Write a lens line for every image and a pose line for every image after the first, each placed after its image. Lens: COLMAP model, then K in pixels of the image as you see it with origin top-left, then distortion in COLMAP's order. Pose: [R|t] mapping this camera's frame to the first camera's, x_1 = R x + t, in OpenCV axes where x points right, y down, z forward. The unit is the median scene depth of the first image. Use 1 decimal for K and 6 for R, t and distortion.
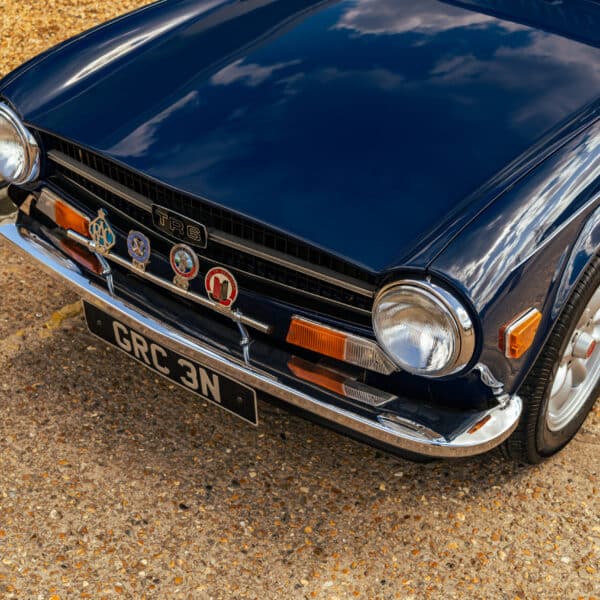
lens RADIAL K [[988.8, 0, 300.0], [0, 988.8, 300.0], [0, 0, 1]] dist [-0.004963, -0.027111]
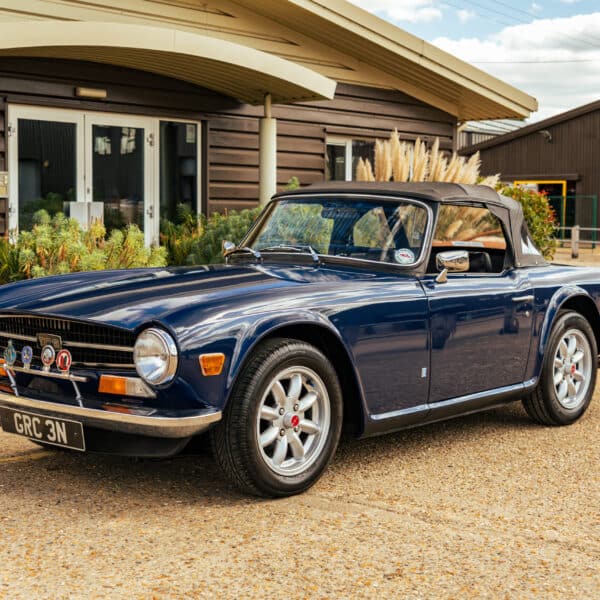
lens RADIAL K [[1195.4, 0, 300.0], [0, 1195.4, 300.0], [0, 0, 1]] dist [0.019324, -0.196530]
pose [[0.995835, -0.045941, -0.078749, 0.500636], [0.002690, 0.878189, -0.478306, 0.884969], [0.091130, 0.476103, 0.874655, -0.903540]]
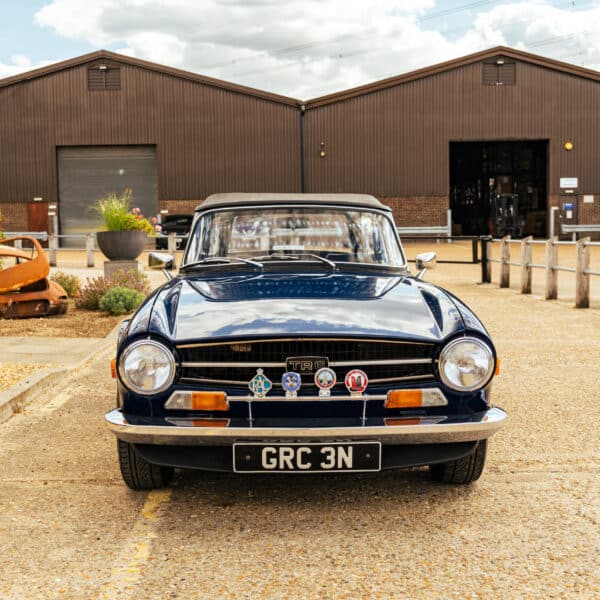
lens RADIAL K [[969.3, 0, 300.0], [0, 969.3, 300.0], [0, 0, 1]] dist [-0.022096, -0.026463]
pose [[0.779755, -0.118888, 0.614693, -1.109909], [0.385598, 0.864693, -0.321900, 0.349898], [-0.493251, 0.488028, 0.720092, -0.252288]]
